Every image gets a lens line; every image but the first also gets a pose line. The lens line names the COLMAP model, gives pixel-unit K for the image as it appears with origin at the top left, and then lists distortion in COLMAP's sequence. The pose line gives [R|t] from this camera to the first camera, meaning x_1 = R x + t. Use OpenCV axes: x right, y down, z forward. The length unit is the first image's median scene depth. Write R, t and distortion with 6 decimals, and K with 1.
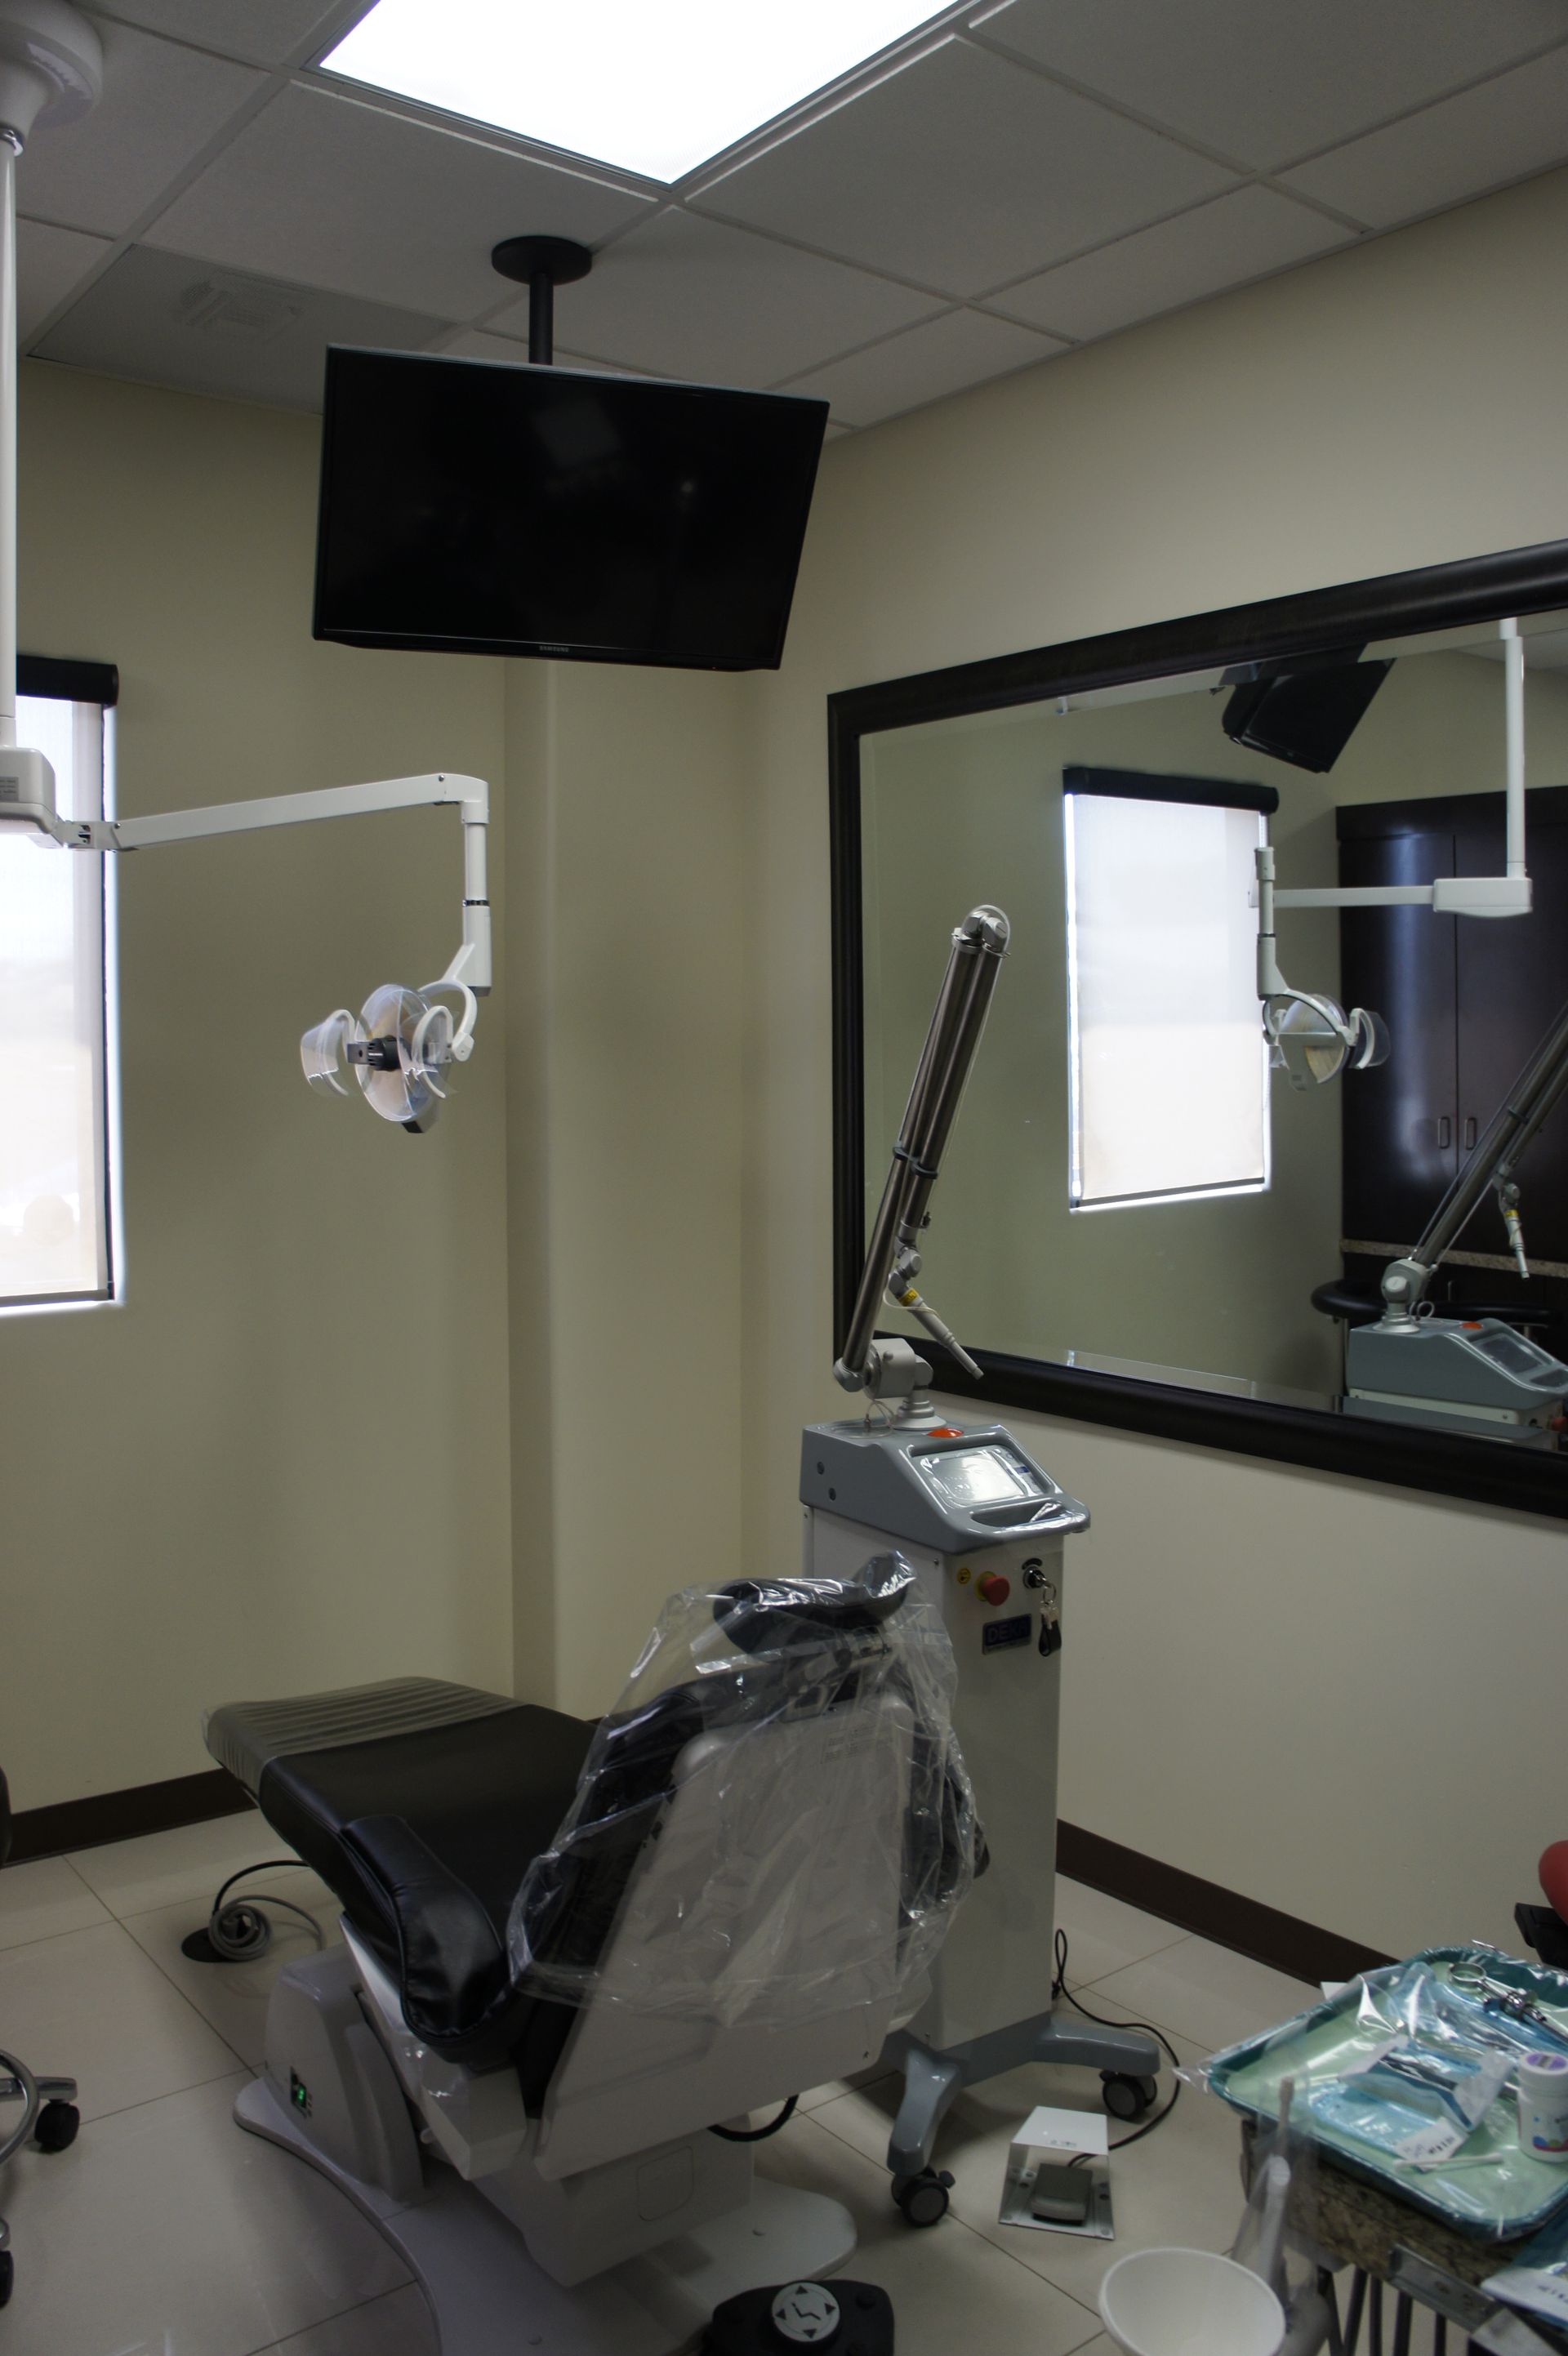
lens RADIAL K [[1861.5, 0, 779.1], [0, 1861.5, 1174.2], [0, 0, 1]] dist [-0.182215, 0.140916]
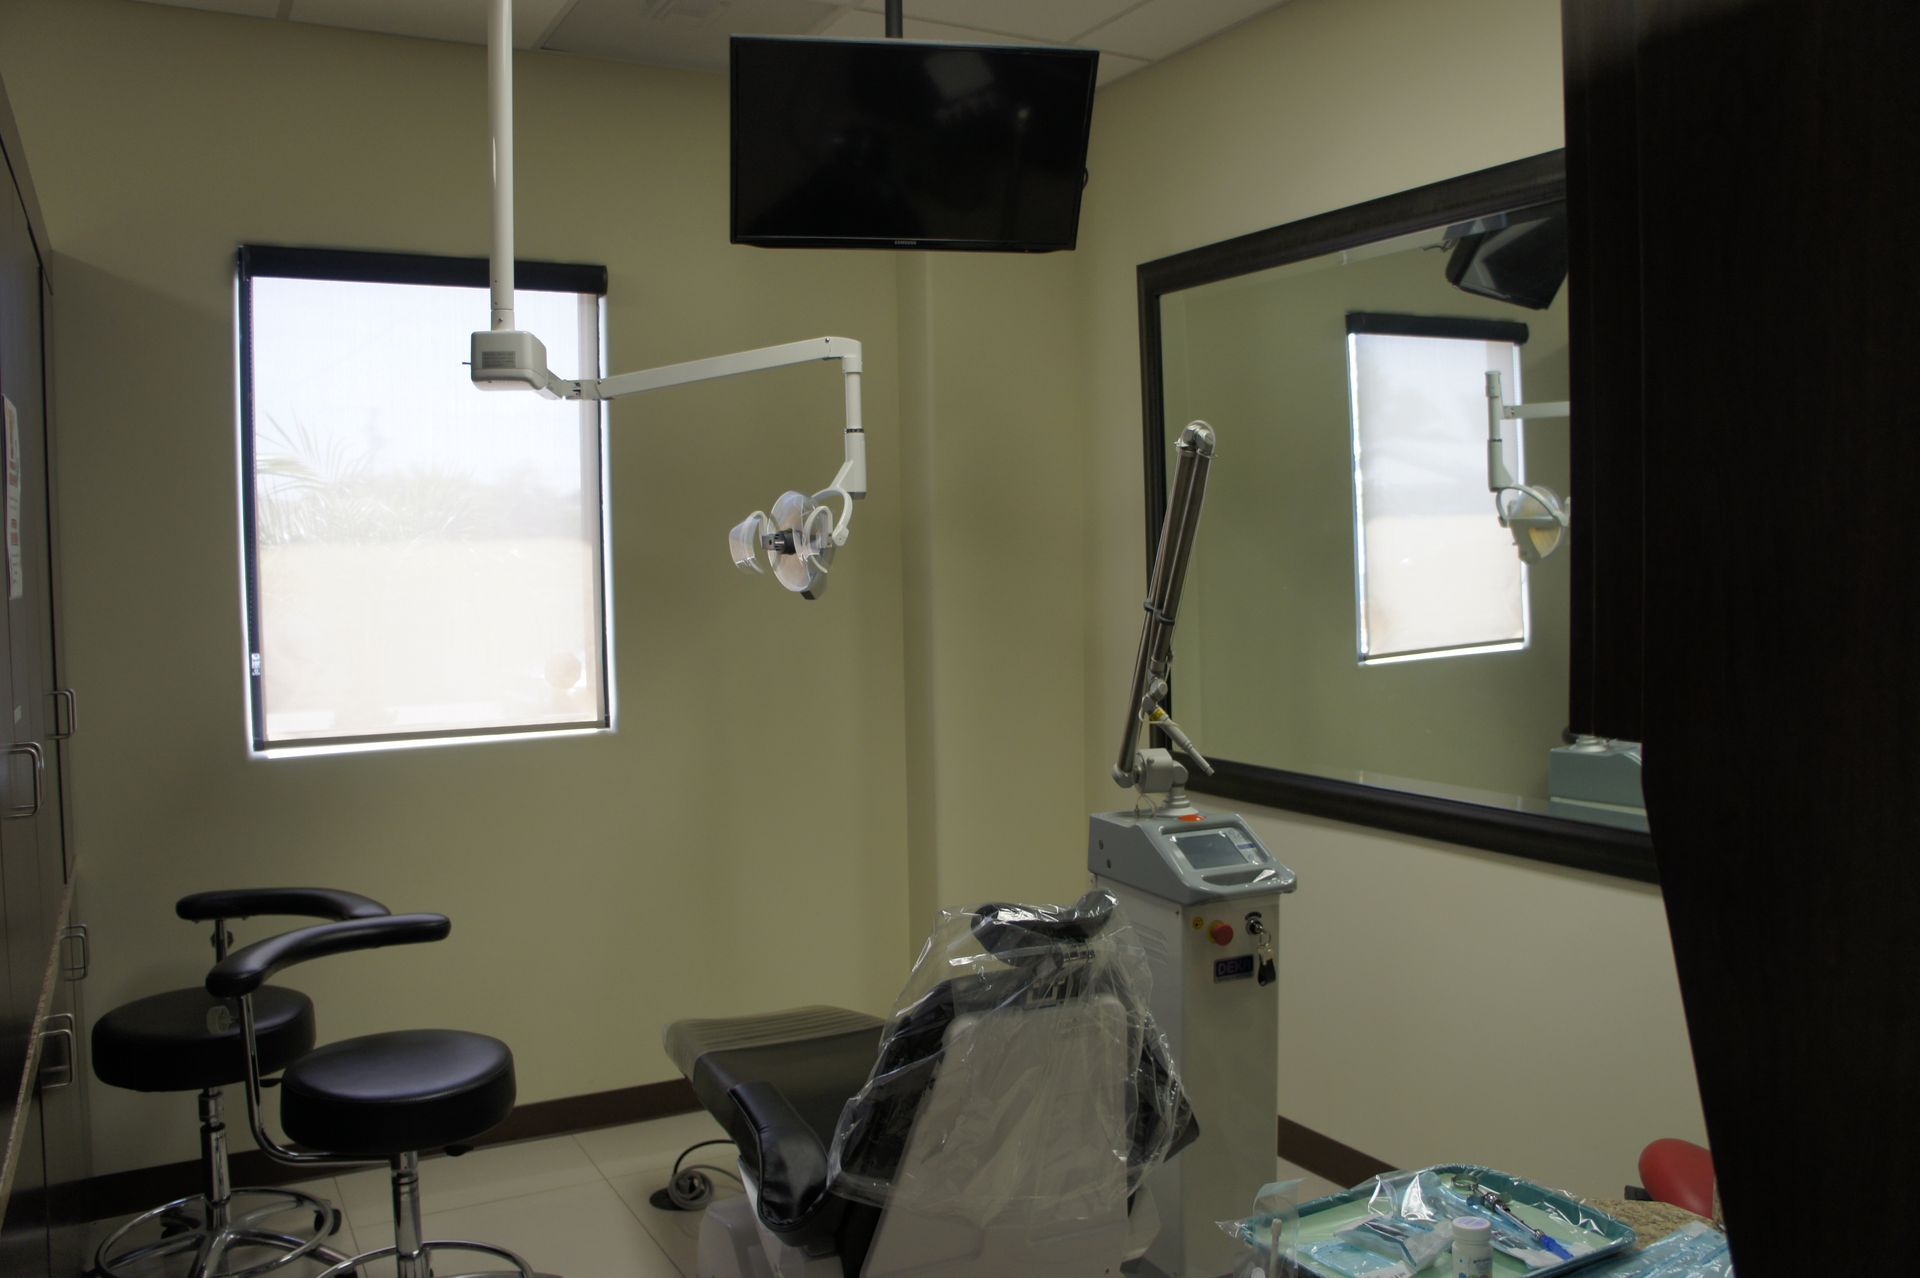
lens RADIAL K [[1517.0, 0, 950.2], [0, 1517.0, 624.5], [0, 0, 1]] dist [-0.182215, 0.140916]
pose [[0.986446, -0.010850, -0.163724, 0.093802], [0.007742, 0.999778, -0.019607, 0.019949], [0.163901, 0.018074, 0.986311, -0.093930]]
